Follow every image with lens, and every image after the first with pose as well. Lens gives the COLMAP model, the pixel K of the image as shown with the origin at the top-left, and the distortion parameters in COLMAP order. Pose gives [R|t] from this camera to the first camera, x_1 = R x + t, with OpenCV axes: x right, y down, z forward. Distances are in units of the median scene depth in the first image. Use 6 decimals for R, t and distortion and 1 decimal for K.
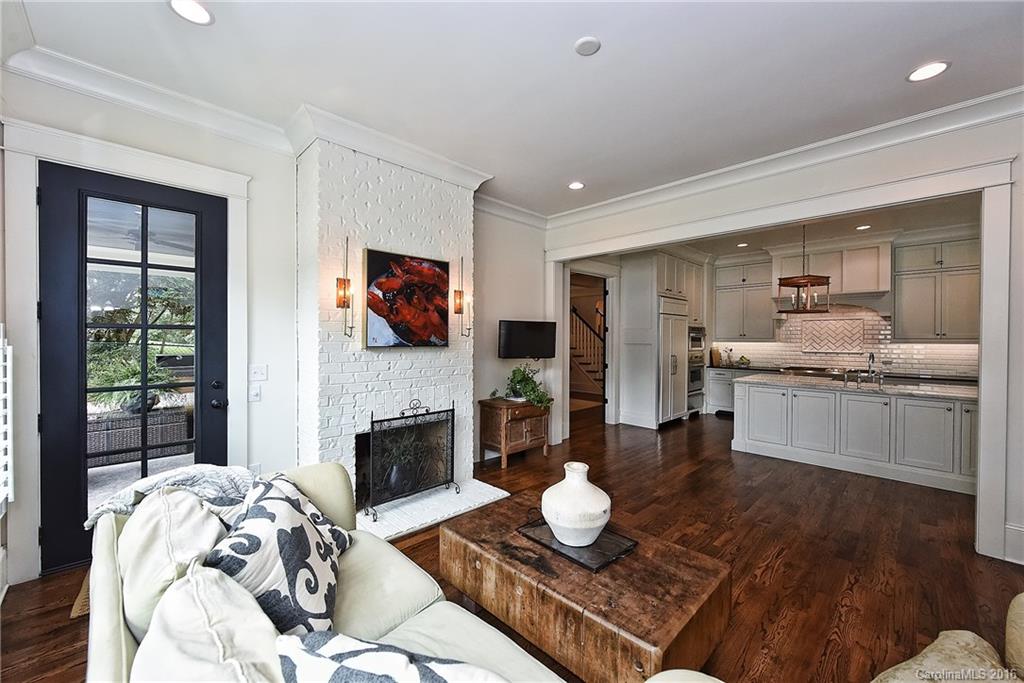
lens RADIAL K [[407.4, 0, 513.6], [0, 407.4, 339.8], [0, 0, 1]] dist [-0.000586, -0.000110]
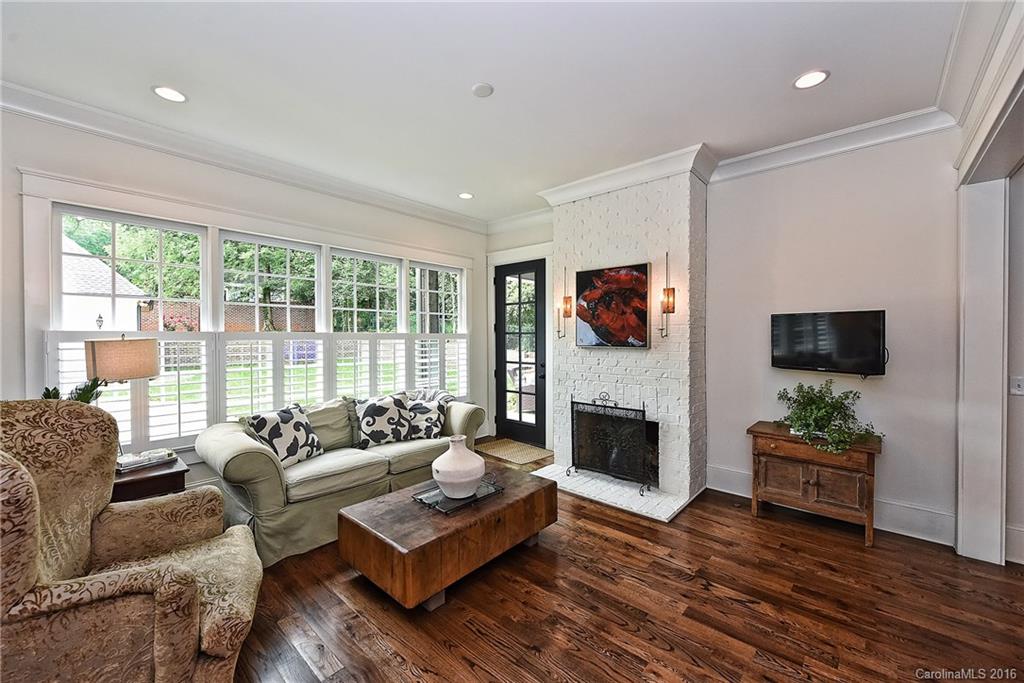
lens RADIAL K [[407.4, 0, 513.4], [0, 407.4, 340.3], [0, 0, 1]] dist [-0.000586, -0.000110]
pose [[0.059104, 0.004871, -0.998240, 0.885148], [-0.007279, 0.999964, 0.004448, -0.003837], [0.998225, 0.007004, 0.059138, 0.667033]]
